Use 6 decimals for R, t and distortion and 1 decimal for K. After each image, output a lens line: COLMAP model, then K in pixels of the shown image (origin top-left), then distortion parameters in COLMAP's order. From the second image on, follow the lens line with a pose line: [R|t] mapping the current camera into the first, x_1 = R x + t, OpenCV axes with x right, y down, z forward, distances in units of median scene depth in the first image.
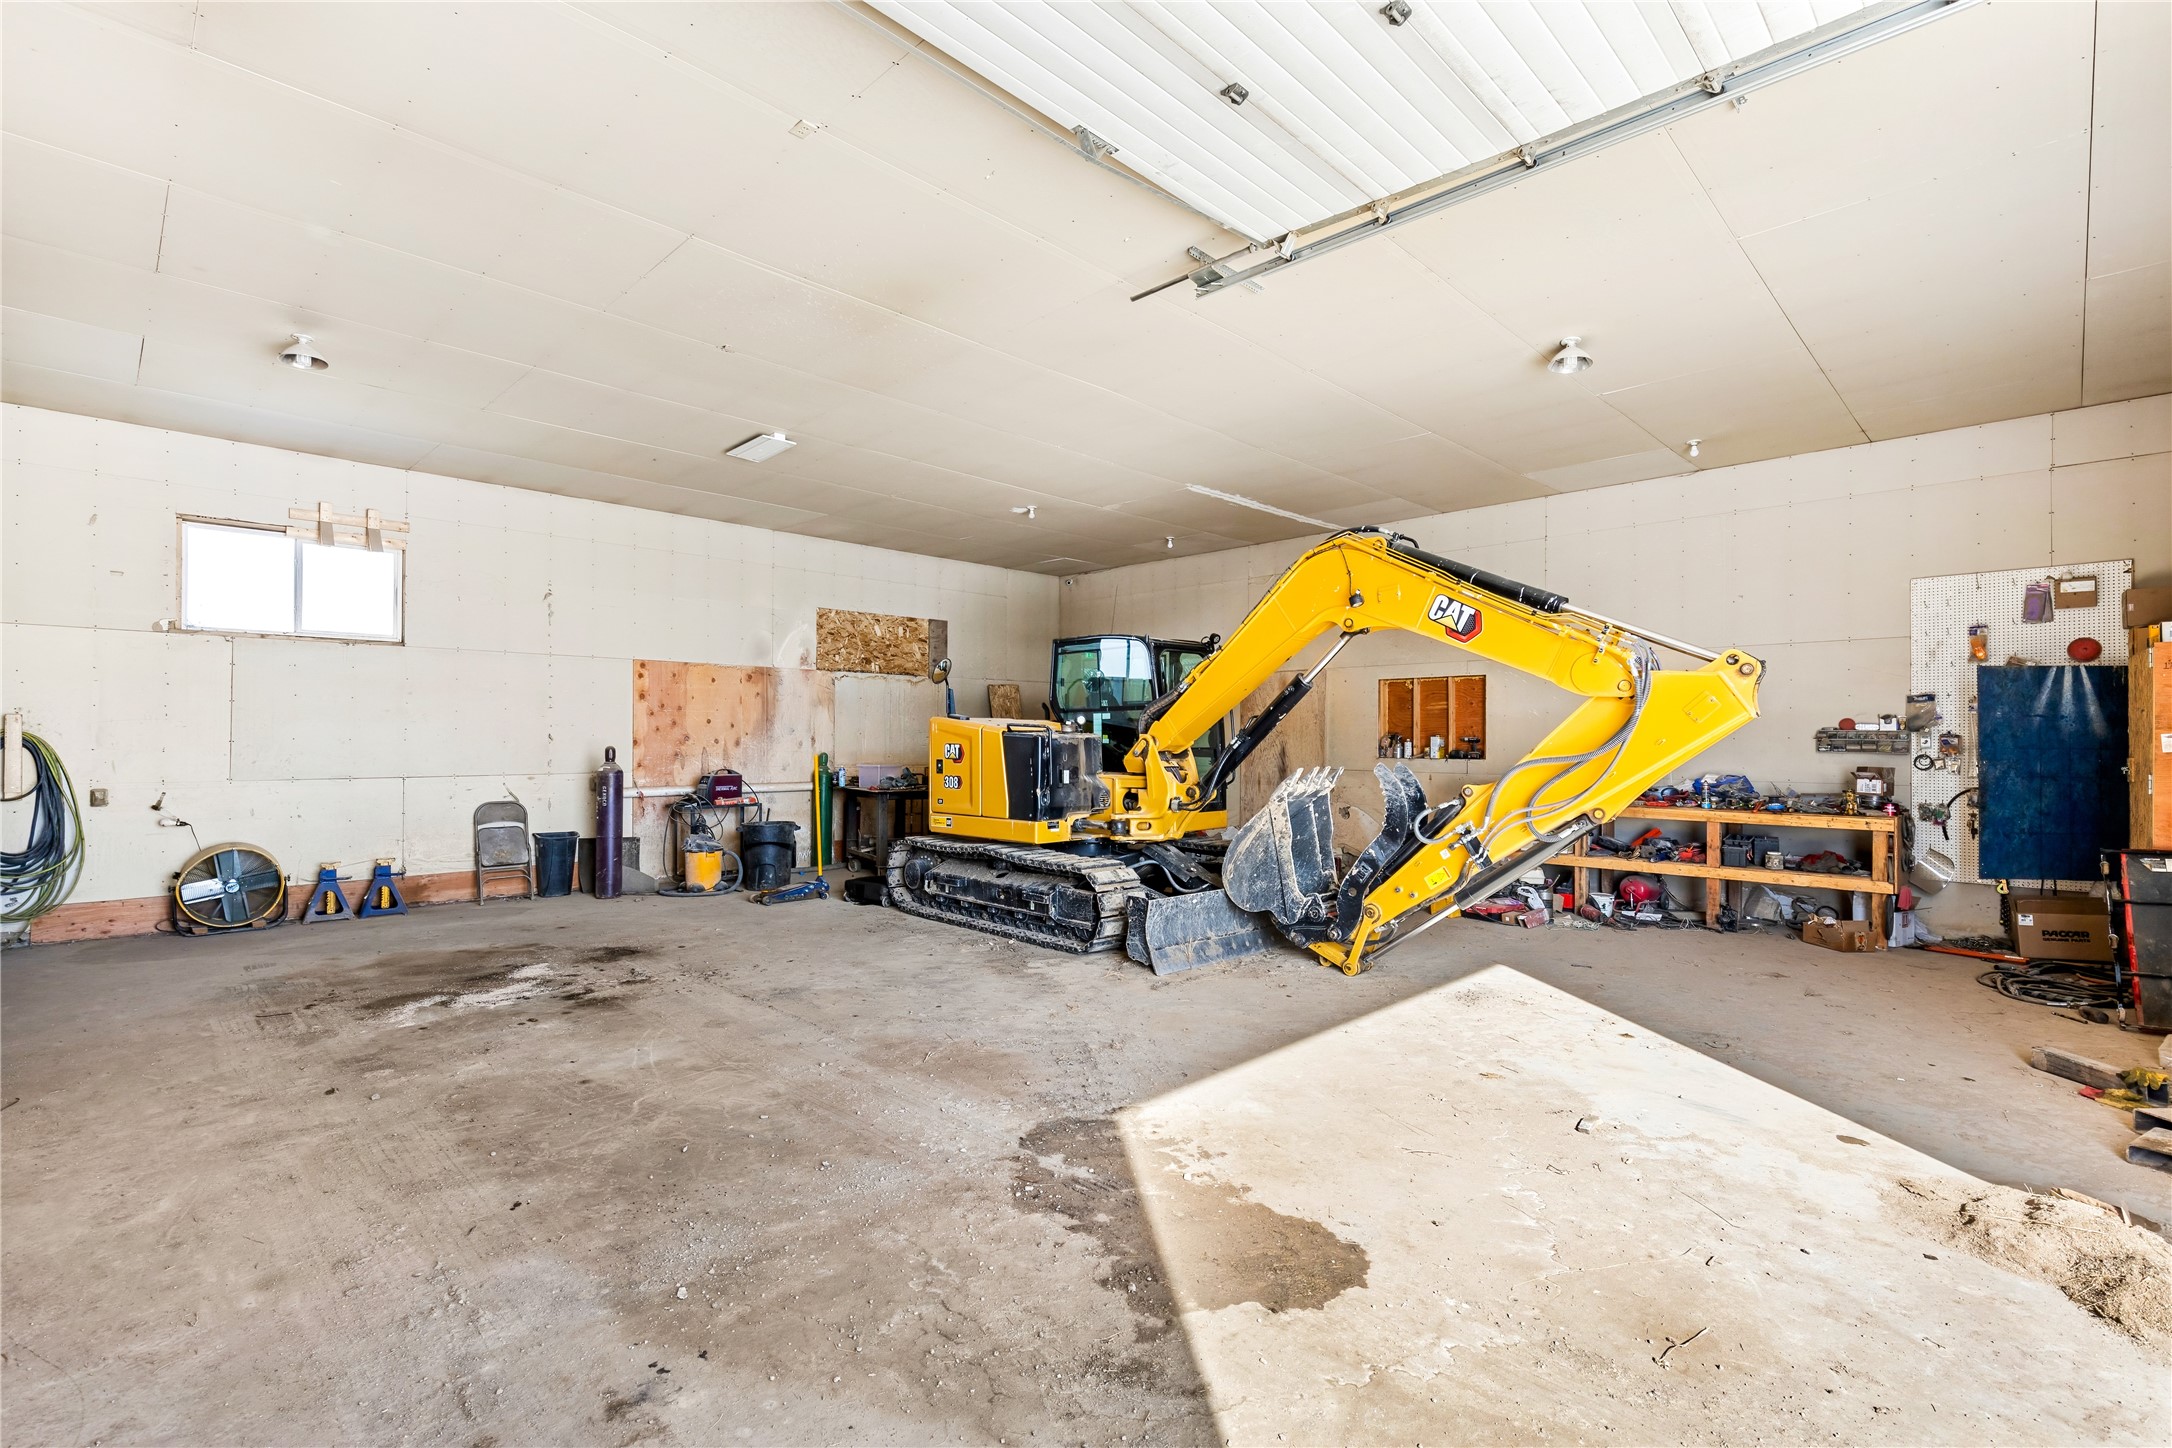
lens RADIAL K [[1000.8, 0, 1087.3], [0, 1000.8, 729.9], [0, 0, 1]] dist [0.006395, -0.000433]
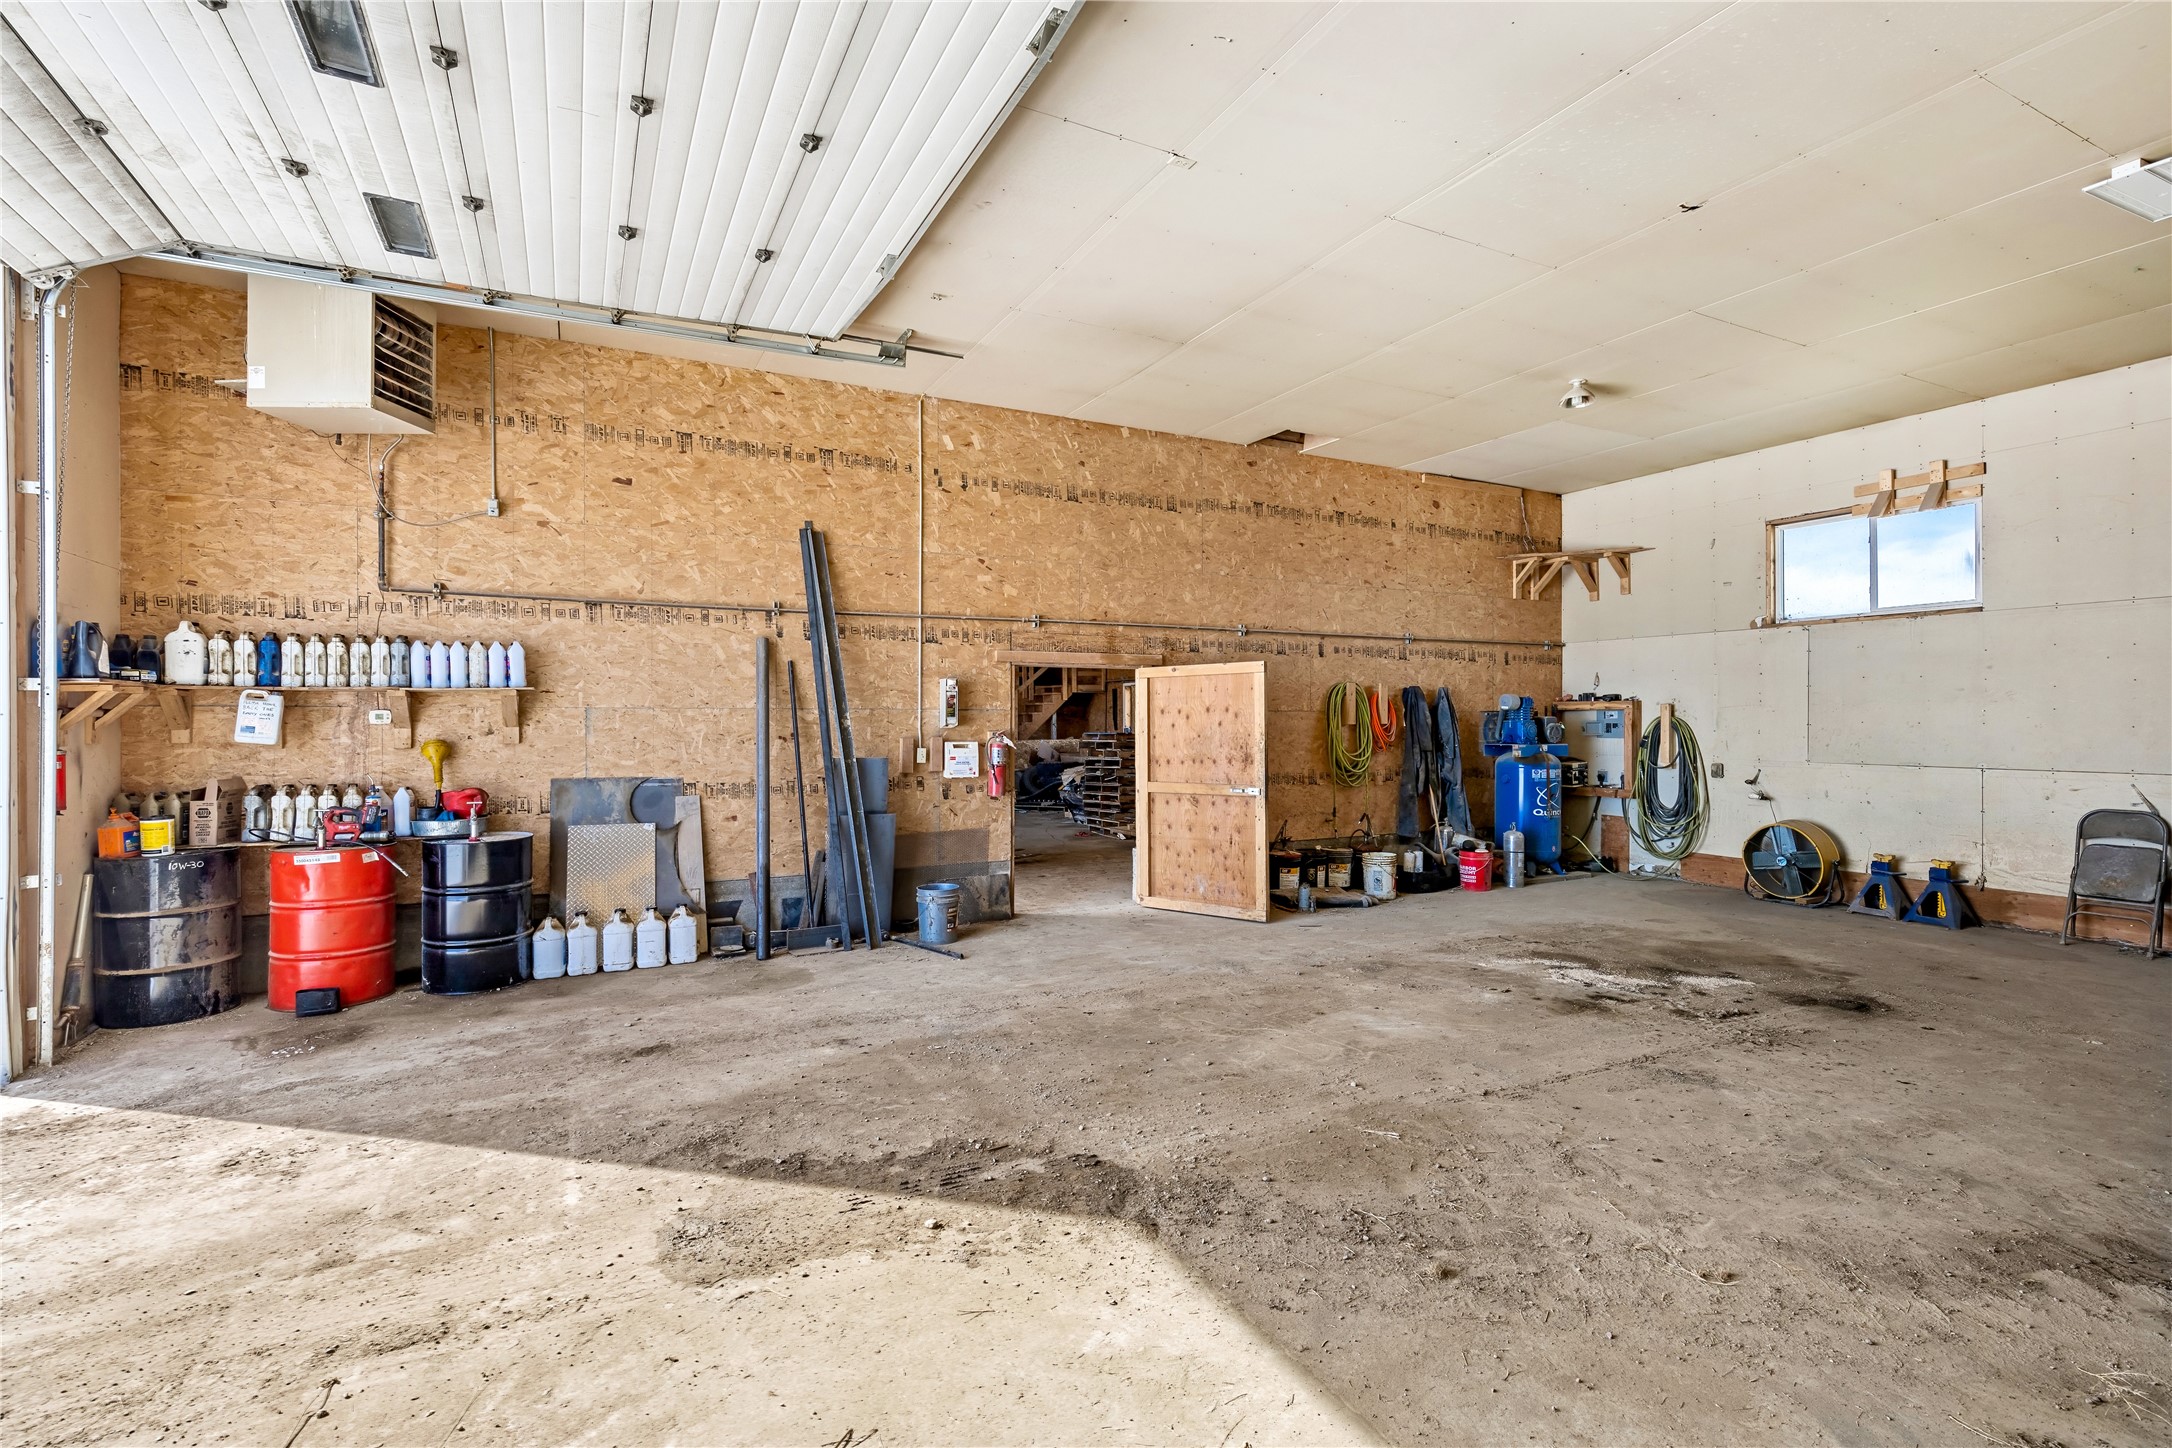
lens RADIAL K [[1000.8, 0, 1087.3], [0, 1000.8, 729.9], [0, 0, 1]] dist [0.006395, -0.000433]
pose [[-0.322676, 0.006851, -0.946485, 0.690305], [0.008508, 0.999954, 0.004338, 0.010531], [0.946471, -0.006653, -0.322720, 1.111194]]
